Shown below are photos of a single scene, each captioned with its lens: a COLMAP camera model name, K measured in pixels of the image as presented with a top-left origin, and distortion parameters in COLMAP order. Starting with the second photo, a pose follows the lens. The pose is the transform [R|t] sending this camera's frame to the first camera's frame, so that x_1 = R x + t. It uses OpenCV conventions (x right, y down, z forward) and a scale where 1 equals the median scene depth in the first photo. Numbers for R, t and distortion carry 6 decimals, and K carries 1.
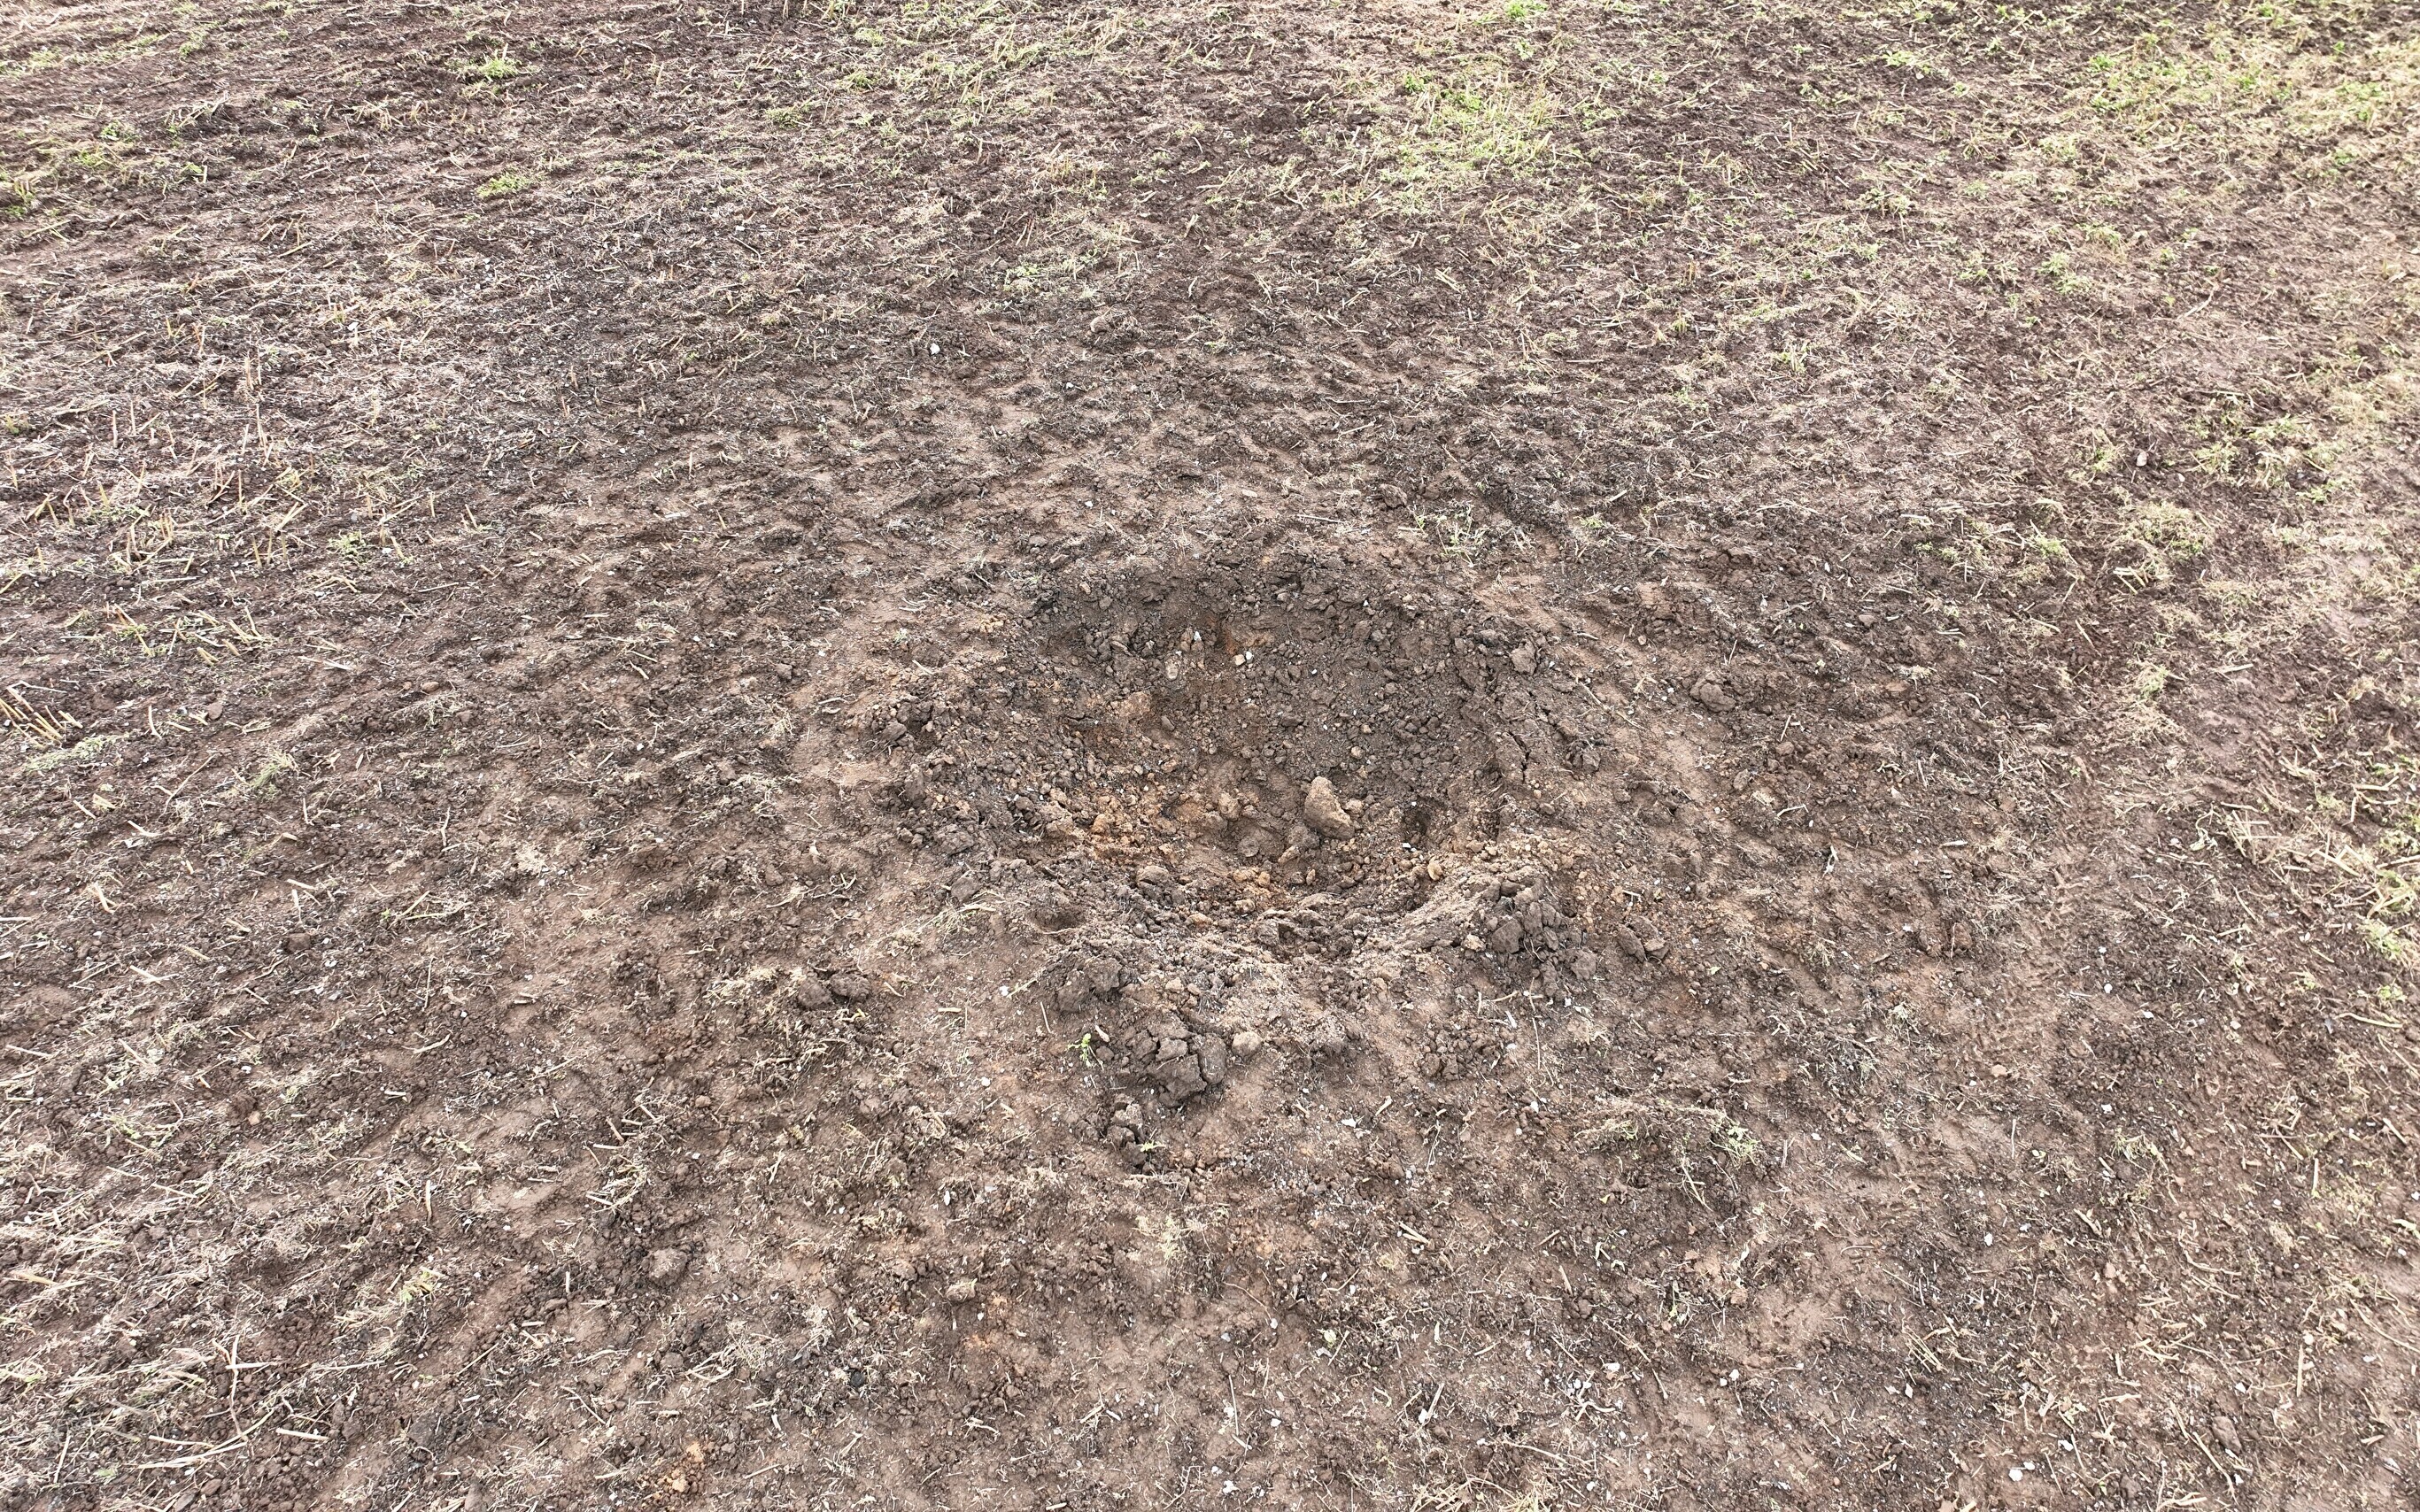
lens RADIAL K [[1697.0, 0, 1220.8], [0, 1697.0, 687.0], [0, 0, 1]] dist [0.003762, 0.001756]
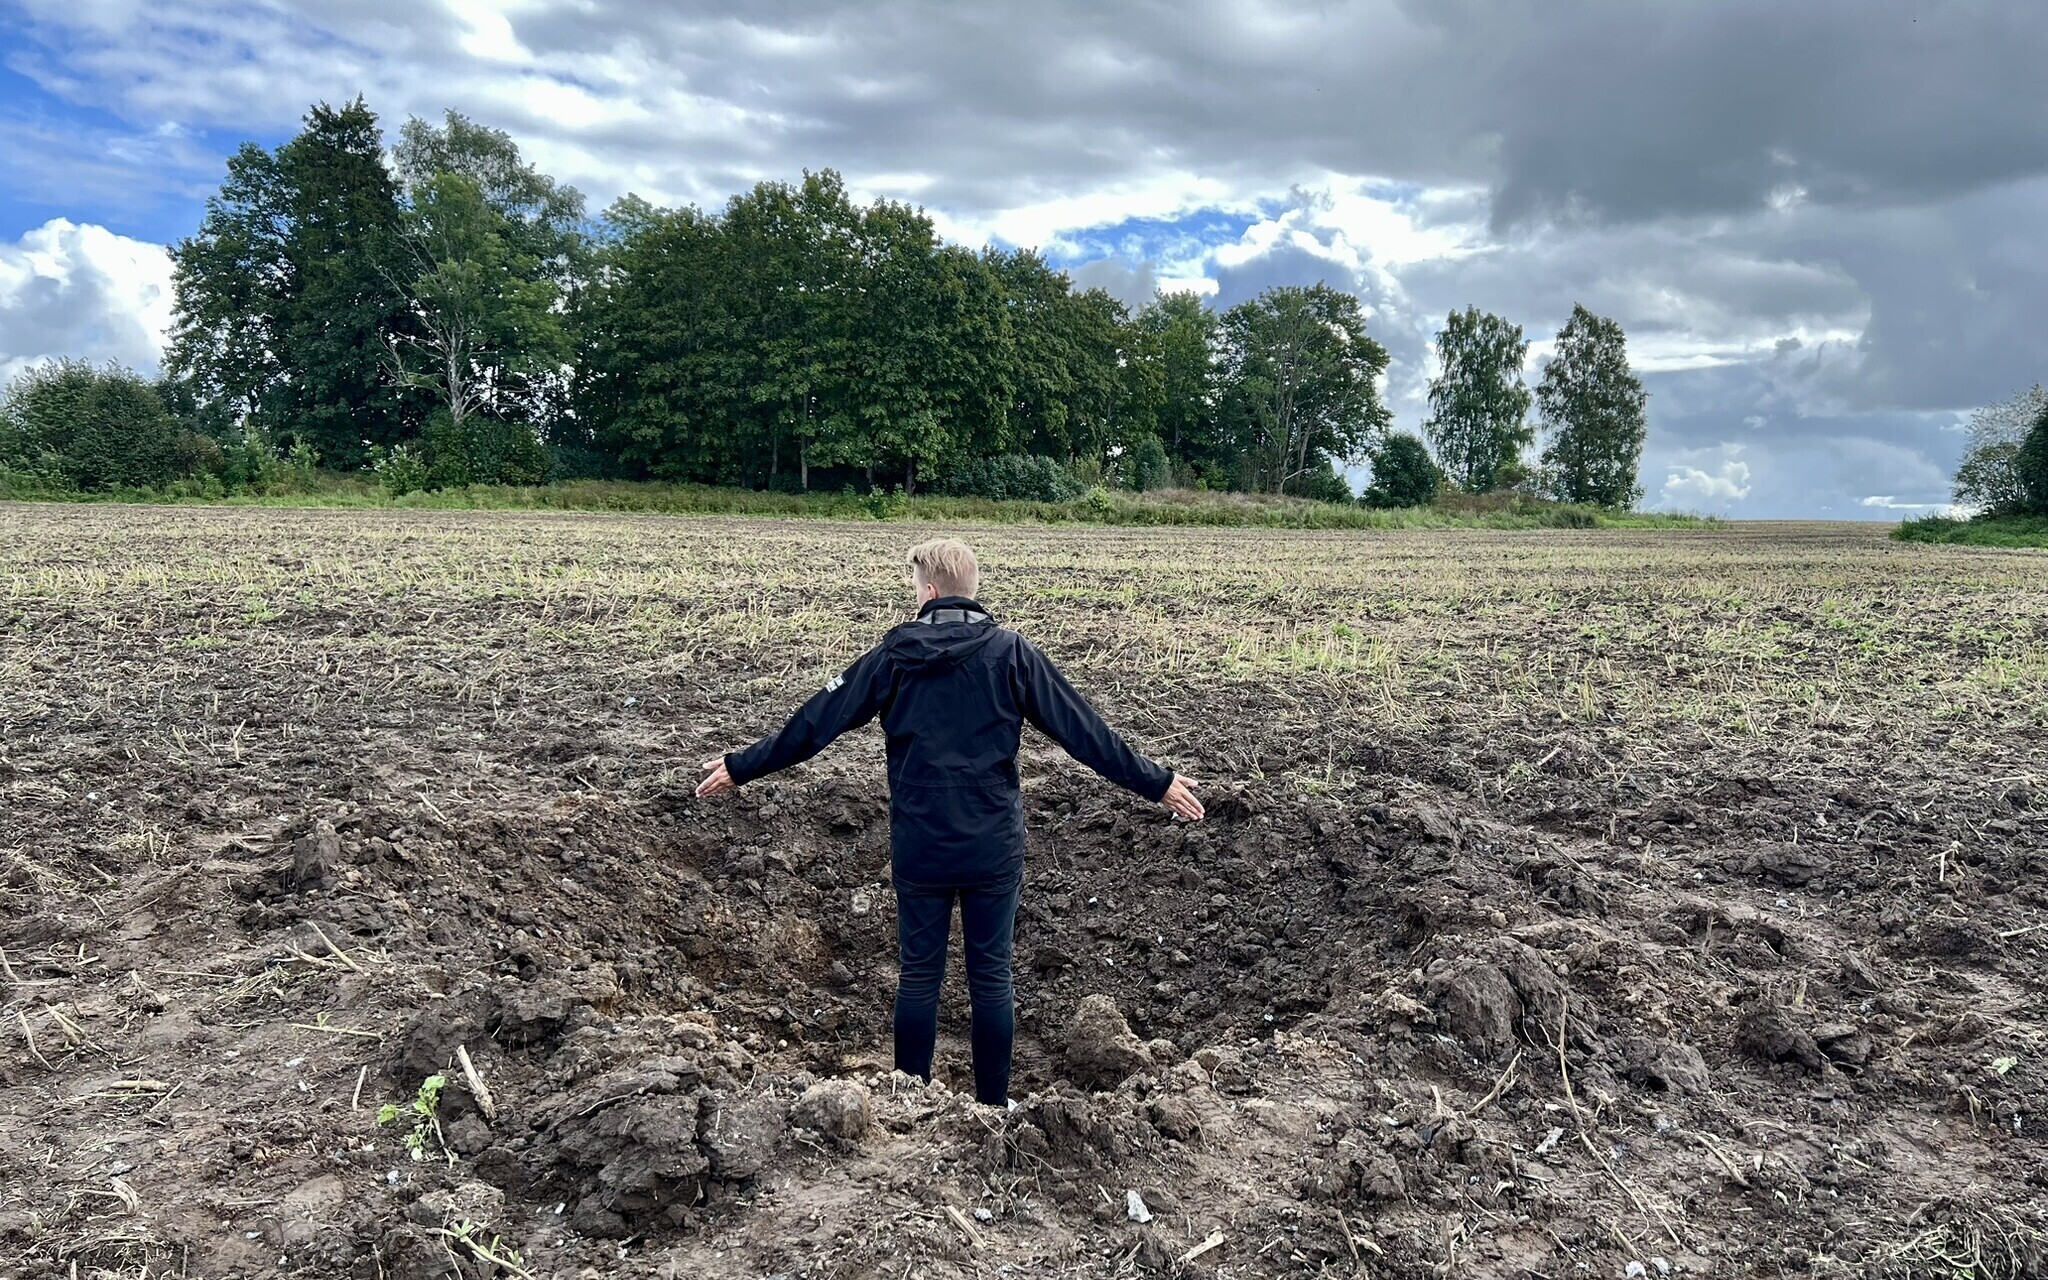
lens RADIAL K [[1532.1, 0, 1041.5], [0, 1532.1, 603.2], [0, 0, 1]] dist [0.104163, -0.161426]
pose [[0.999149, -0.005135, -0.040928, 0.071942], [-0.023836, 0.737897, -0.674492, 0.343161], [0.033664, 0.674894, 0.737147, 0.630923]]
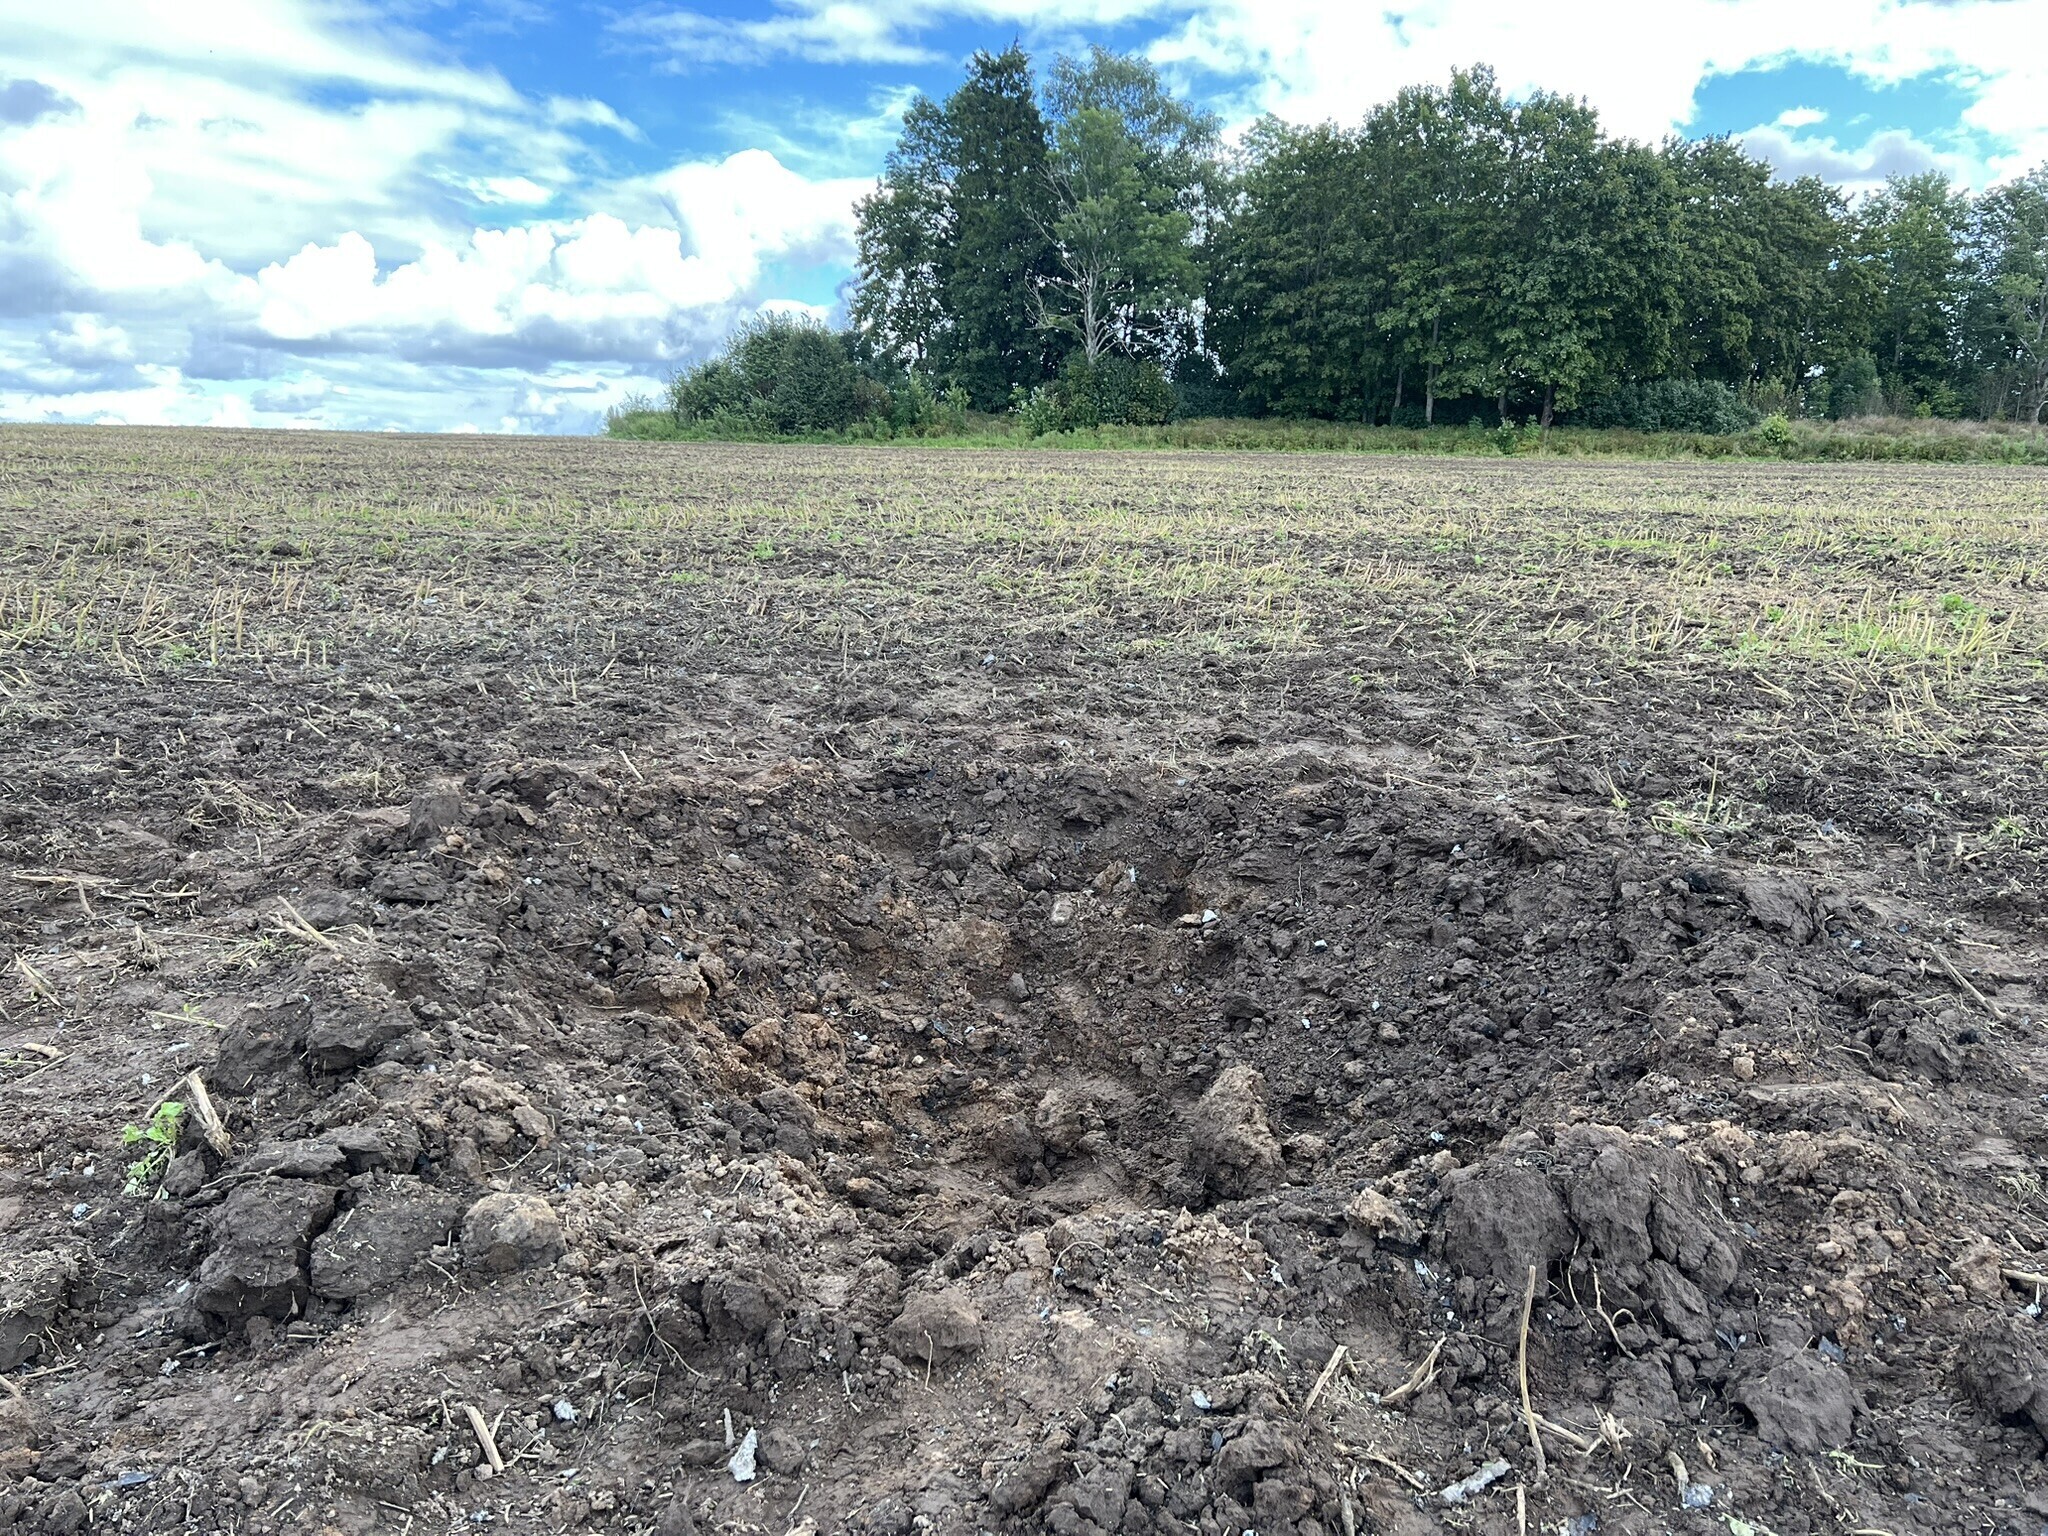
lens RADIAL K [[1539.2, 0, 1022.4], [0, 1539.2, 755.5], [0, 0, 1]] dist [0.064333, -0.071434]
pose [[0.896741, 0.077091, -0.435790, 0.204285], [-0.311477, 0.809467, -0.497741, 0.239333], [0.314386, 0.582083, 0.749894, 0.728267]]
